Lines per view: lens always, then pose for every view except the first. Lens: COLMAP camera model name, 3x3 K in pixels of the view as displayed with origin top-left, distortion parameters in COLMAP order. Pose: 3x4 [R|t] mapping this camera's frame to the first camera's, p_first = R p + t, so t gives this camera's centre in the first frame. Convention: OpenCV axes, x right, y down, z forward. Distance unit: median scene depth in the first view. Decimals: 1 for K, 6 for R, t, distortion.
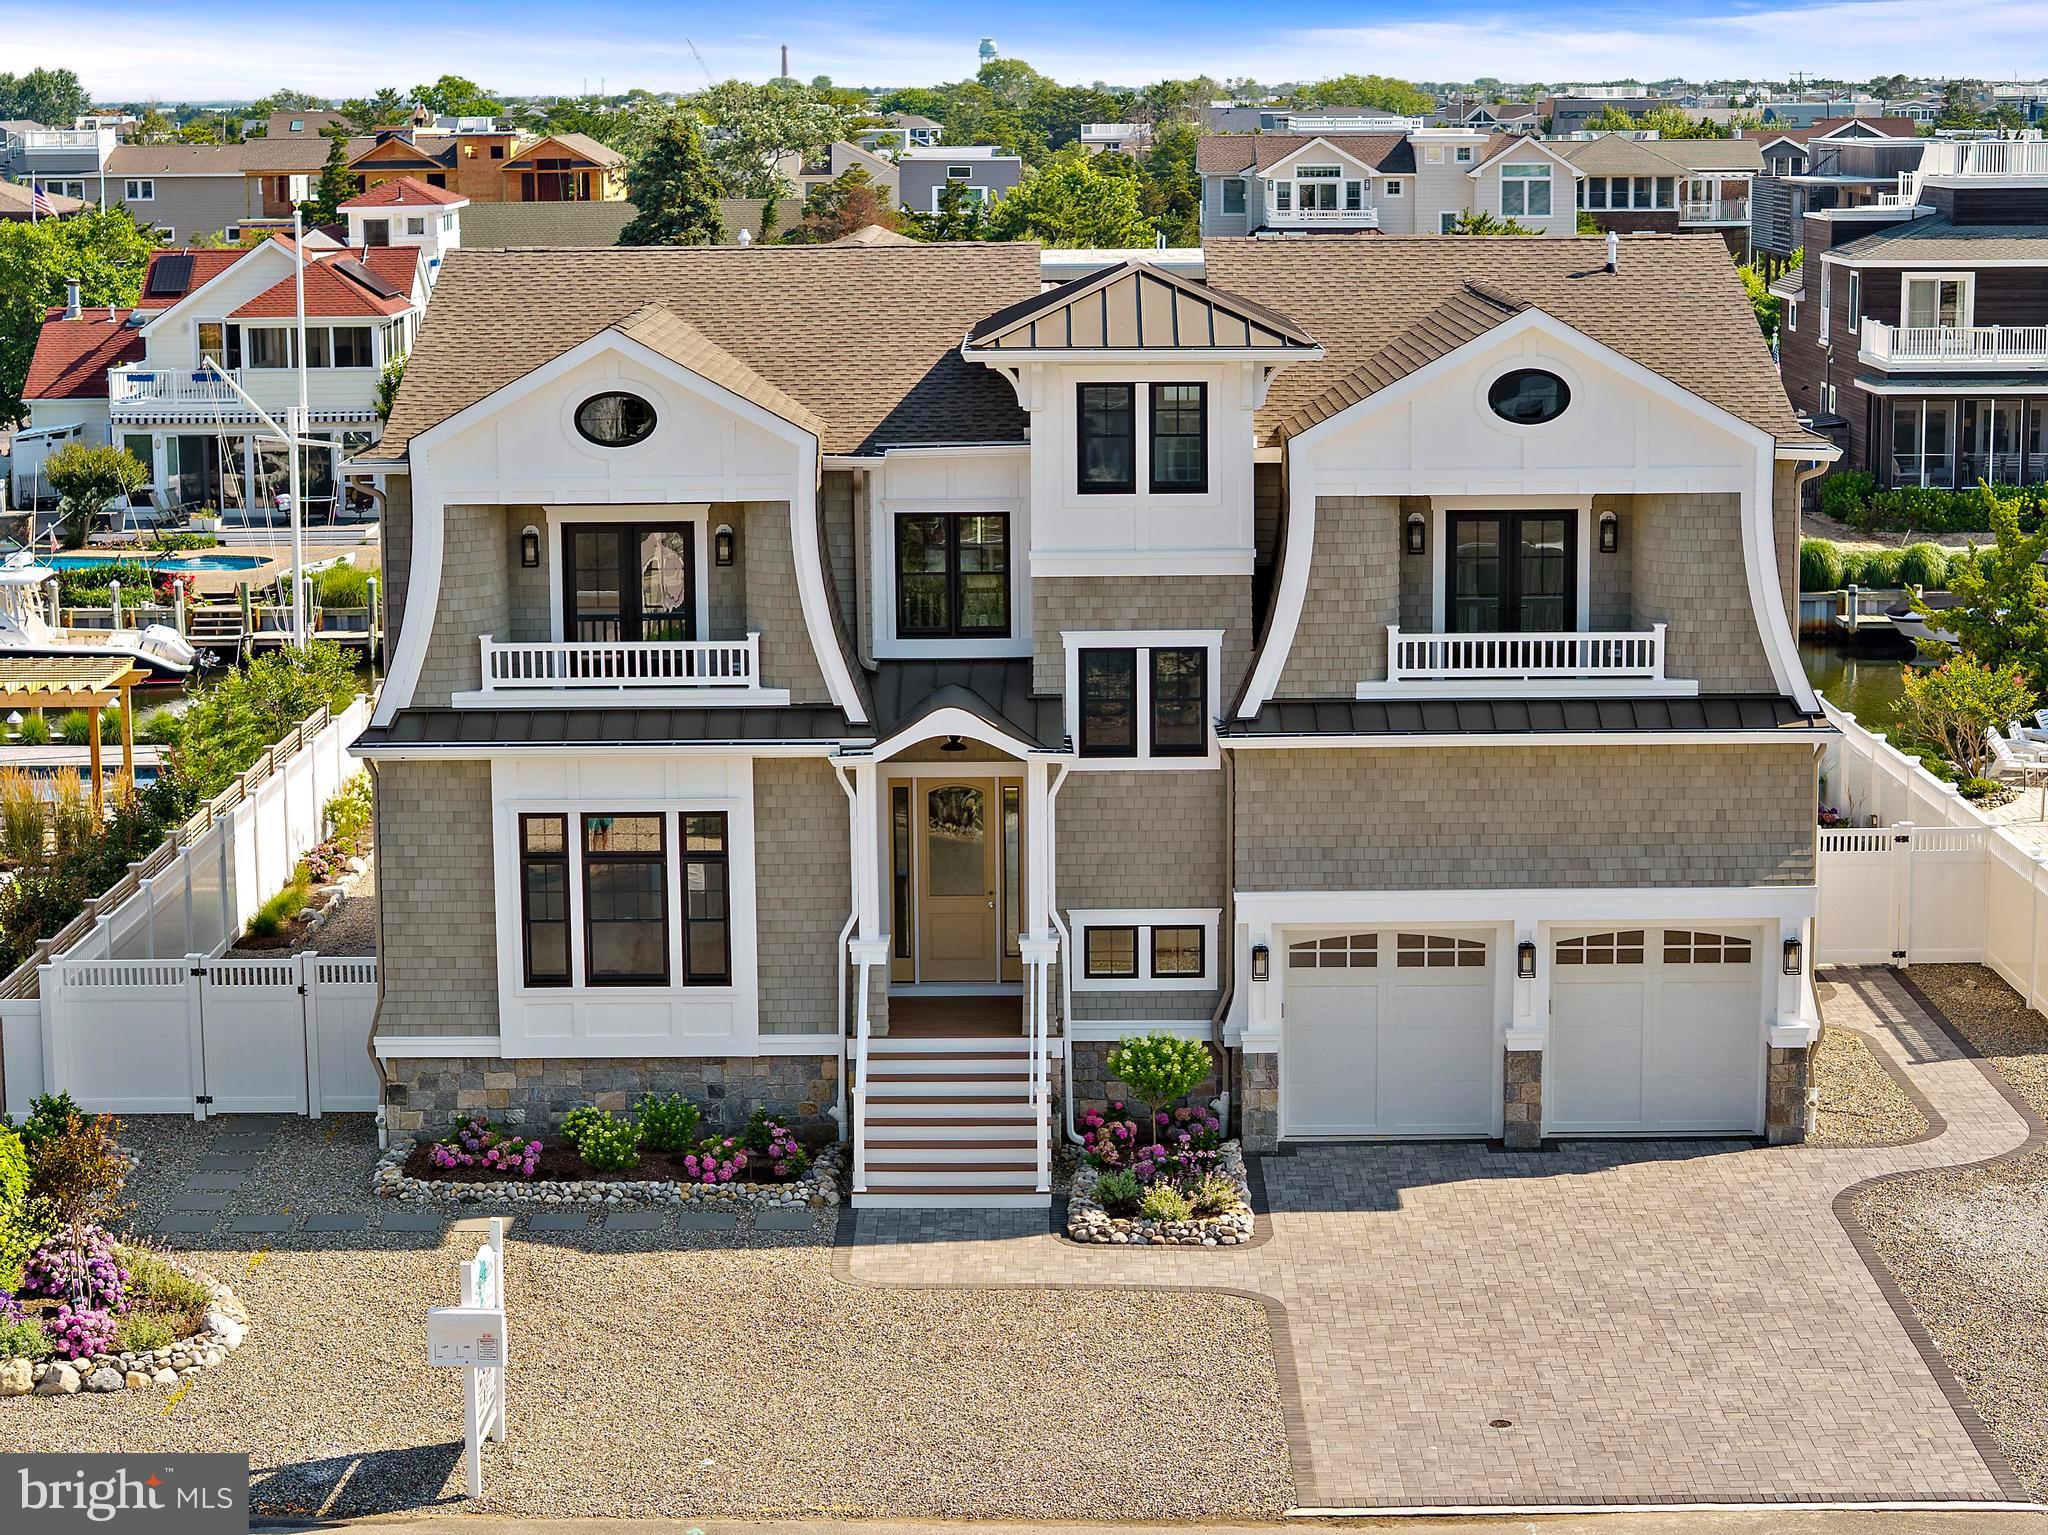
lens RADIAL K [[4124.7, 0, 1024.0], [0, 4124.7, 767.5], [0, 0, 1]] dist [-0.211032, 1.456755]
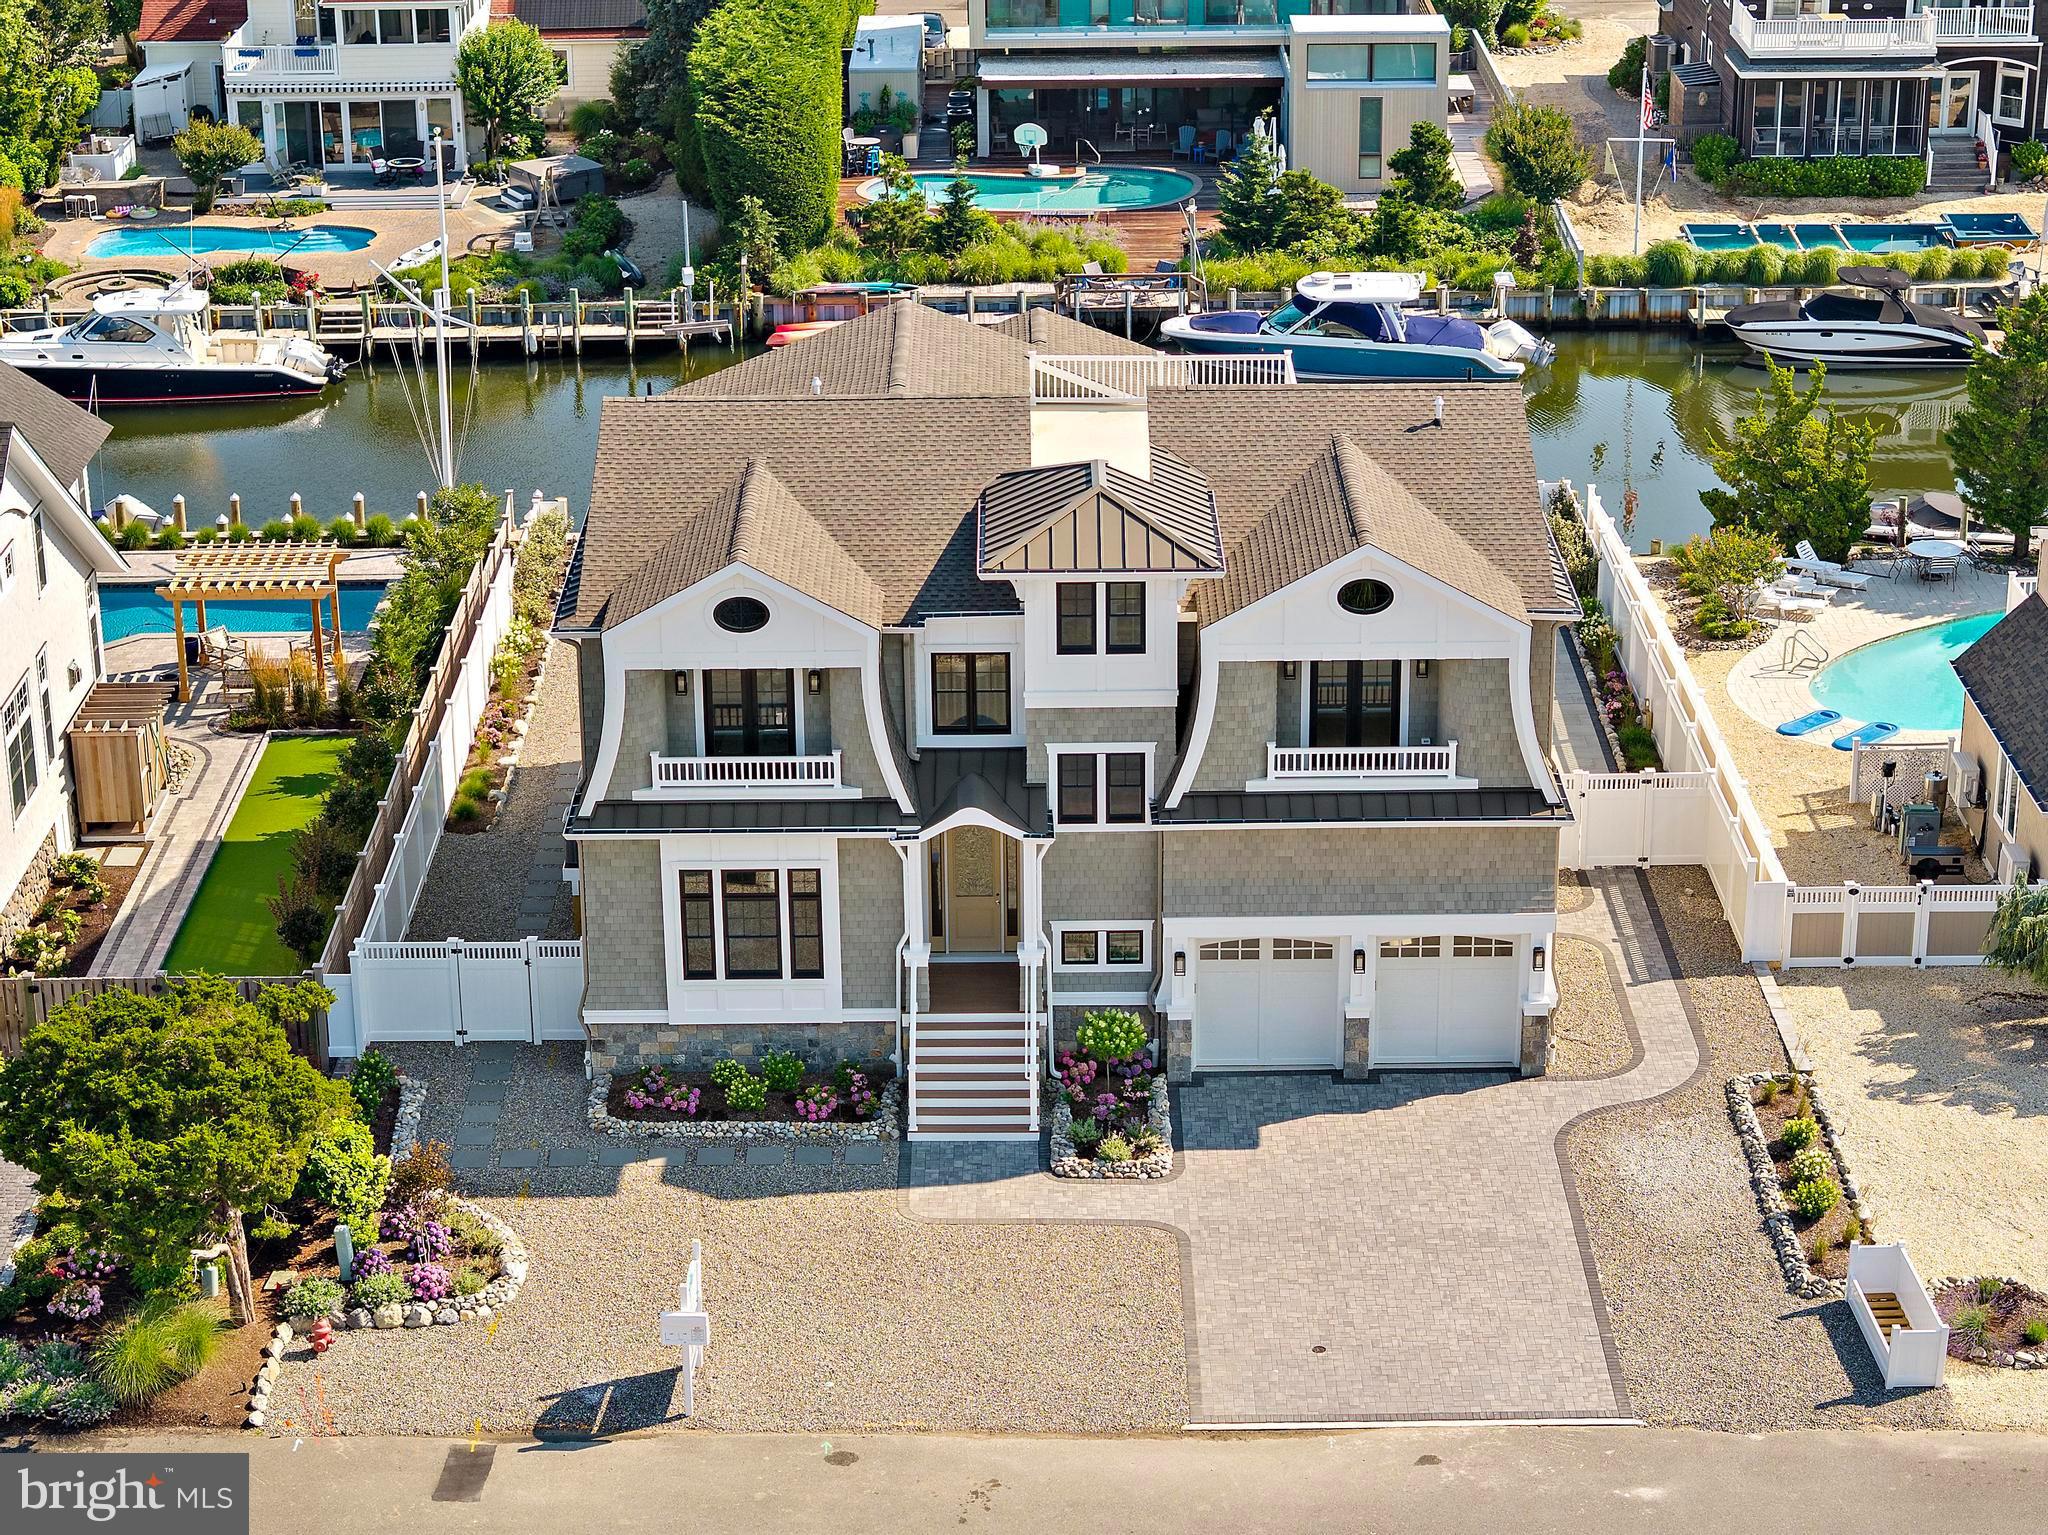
lens RADIAL K [[4124.7, 0, 1024.0], [0, 4124.7, 767.5], [0, 0, 1]] dist [-0.211032, 1.456755]
pose [[0.999986, -0.002786, 0.004585, -0.005451], [0.001806, 0.979522, 0.201328, -0.321218], [-0.005052, -0.201316, 0.979513, -0.441491]]
